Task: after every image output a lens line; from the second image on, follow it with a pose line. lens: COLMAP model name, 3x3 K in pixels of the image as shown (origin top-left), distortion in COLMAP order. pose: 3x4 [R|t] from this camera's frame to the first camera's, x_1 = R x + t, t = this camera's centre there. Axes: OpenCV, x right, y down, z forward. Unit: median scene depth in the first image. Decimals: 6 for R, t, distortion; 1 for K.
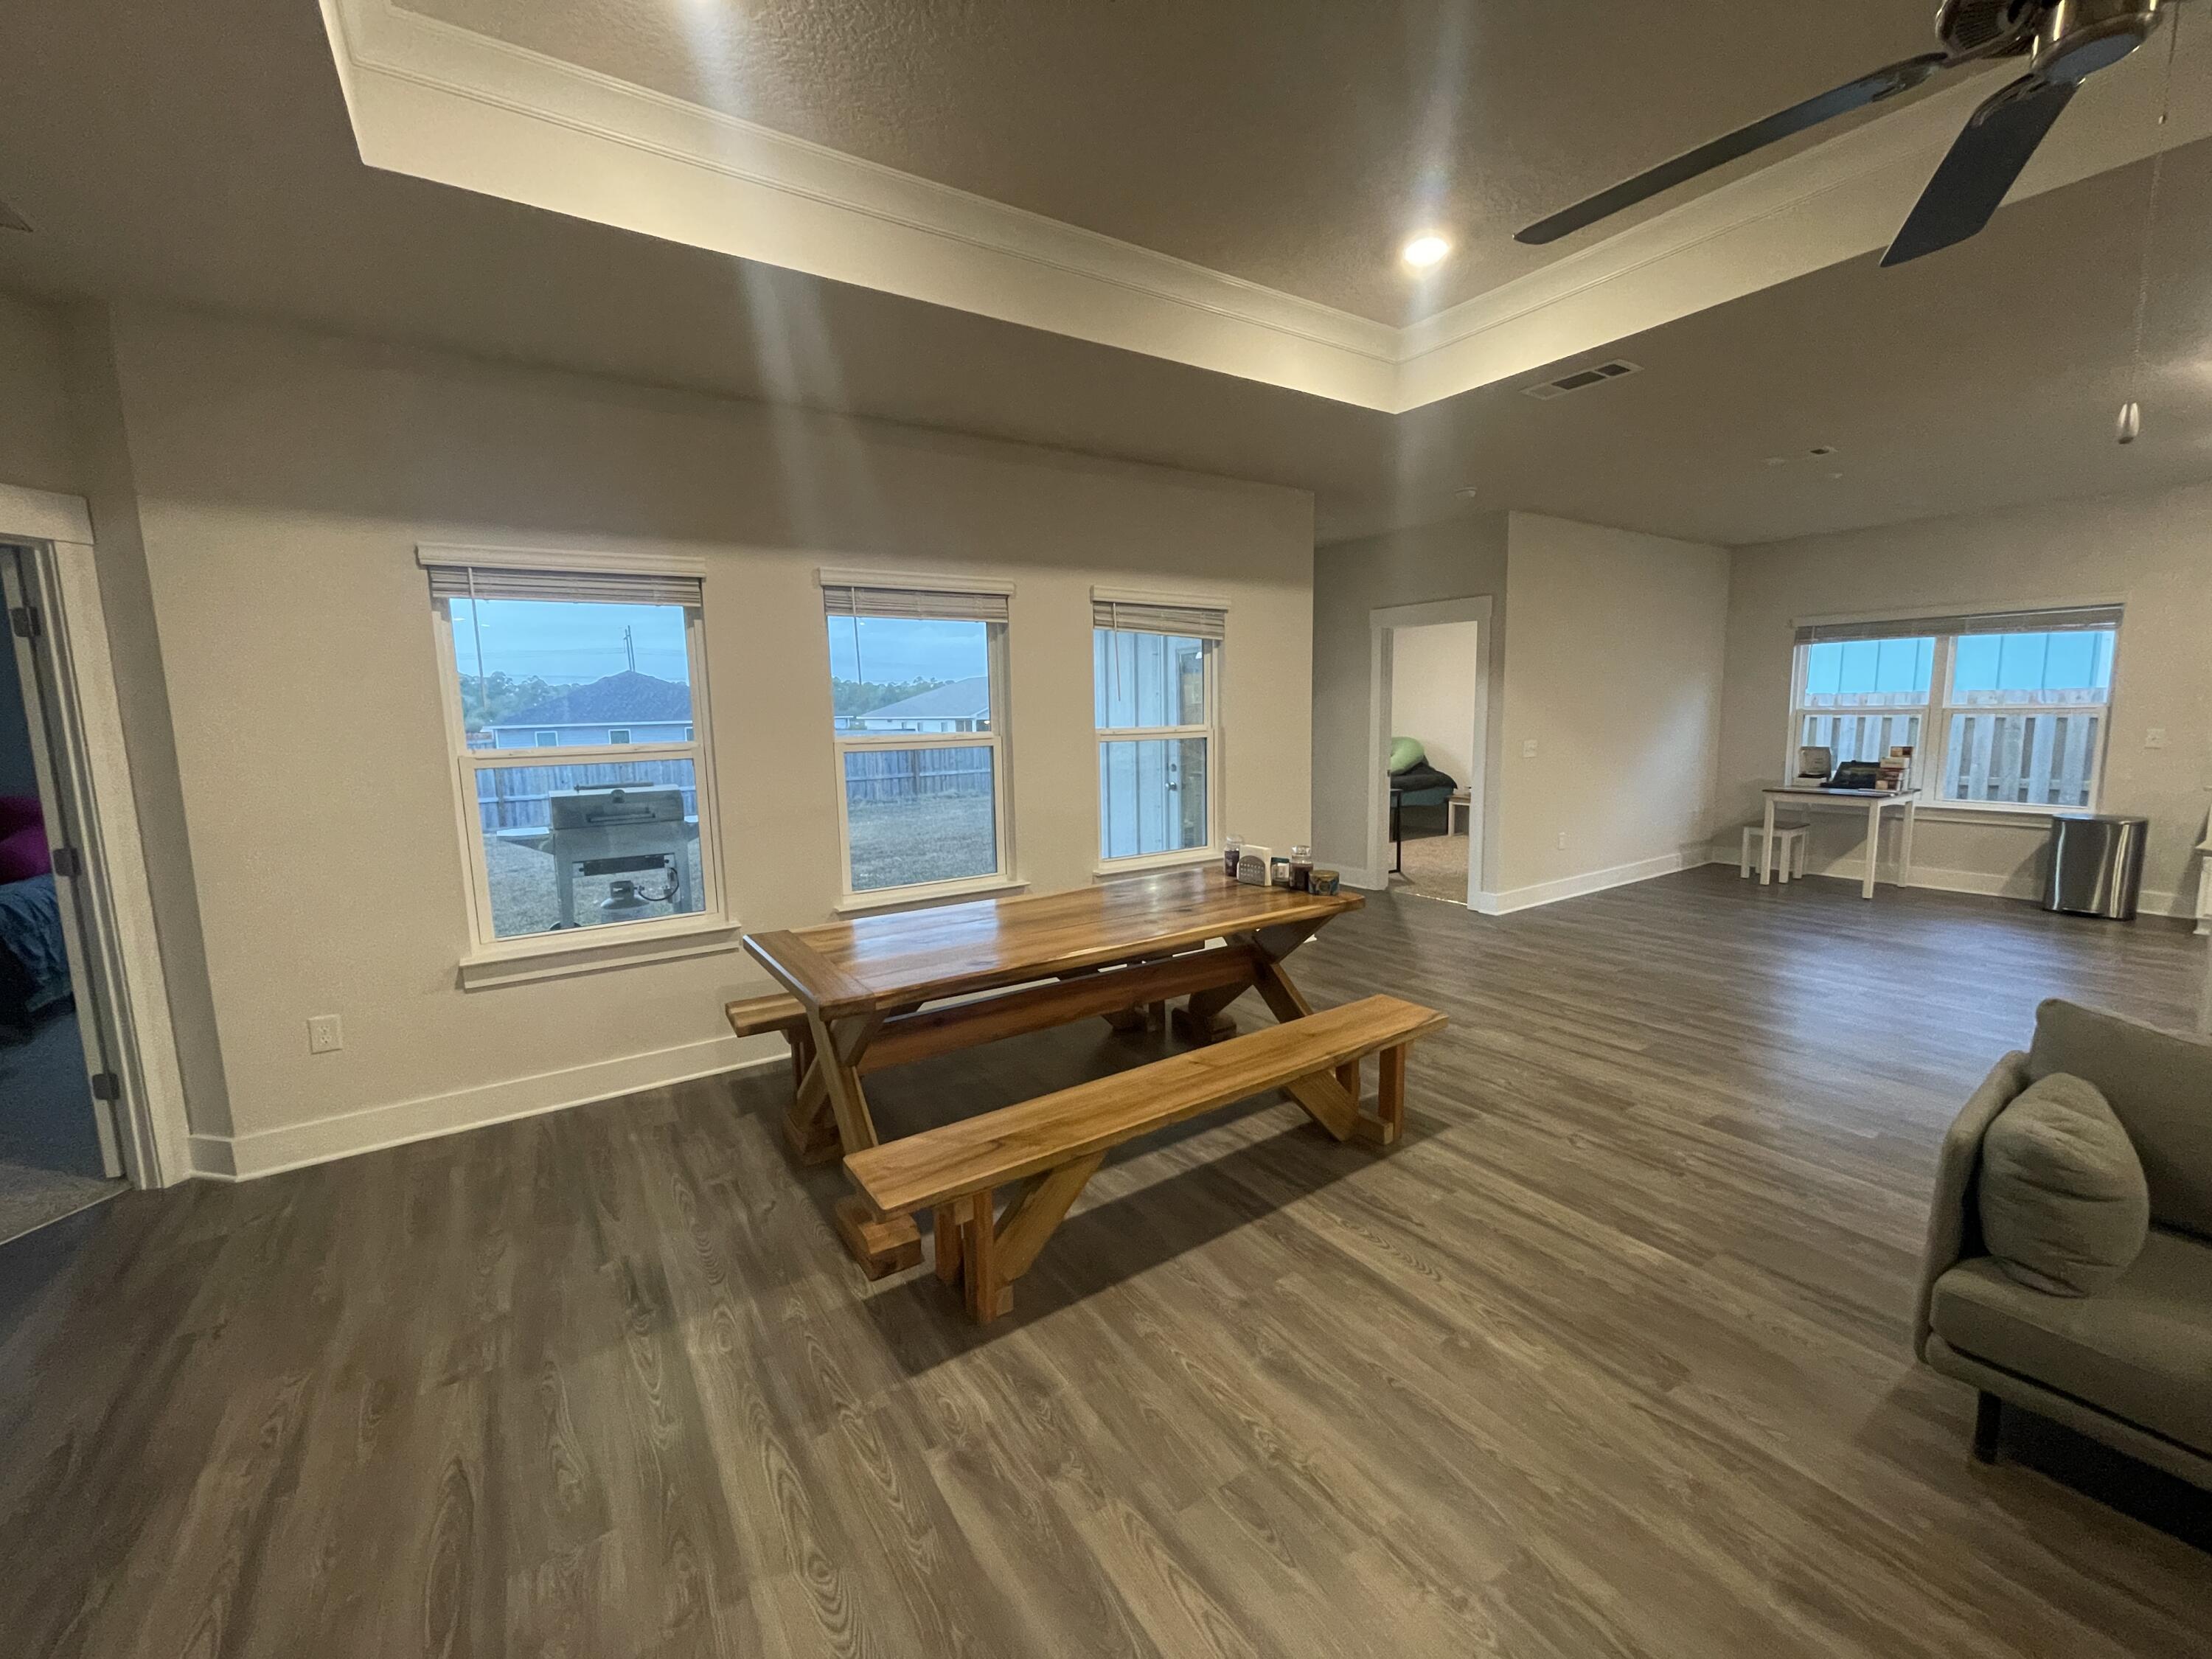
lens RADIAL K [[891.0, 0, 1098.4], [0, 891.0, 826.8], [0, 0, 1]] dist [0.001203, 0.000208]
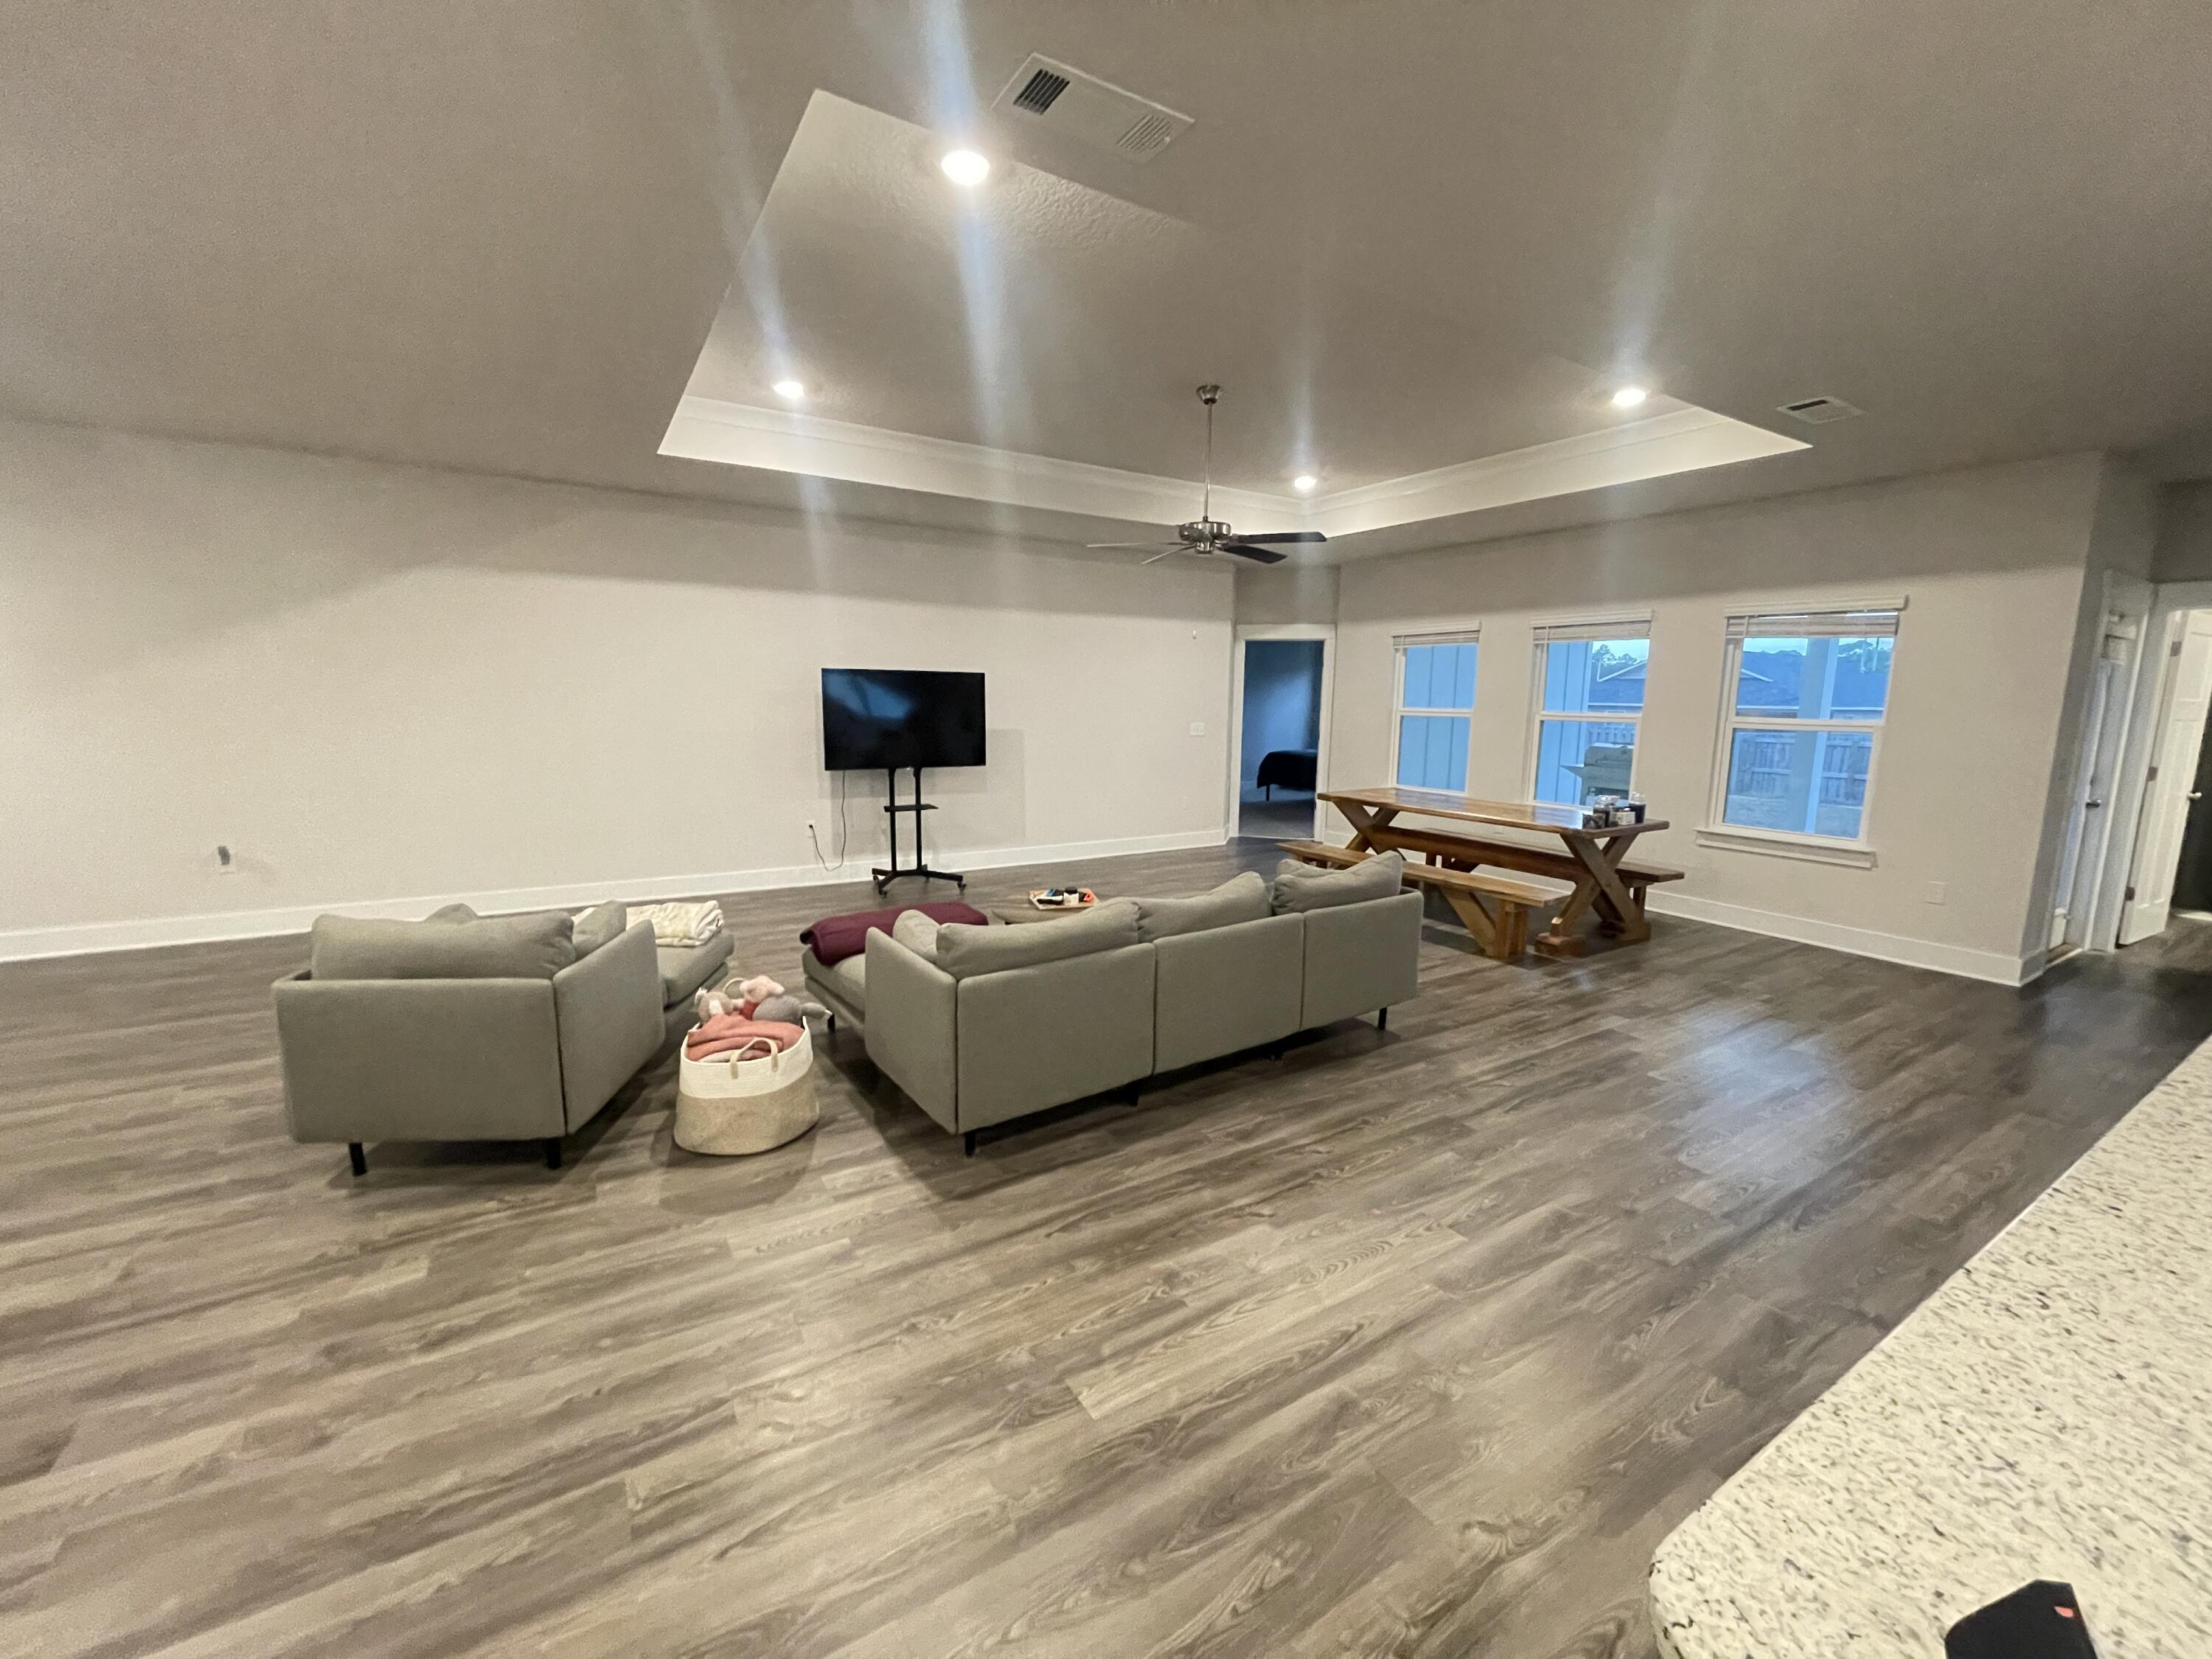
lens RADIAL K [[891.0, 0, 1098.4], [0, 891.0, 826.8], [0, 0, 1]] dist [0.001203, 0.000208]
pose [[-0.028944, 0.171665, -0.984730, 1.993650], [-0.144791, 0.974033, 0.174056, -0.073452], [0.989039, 0.147618, -0.003337, 0.235772]]
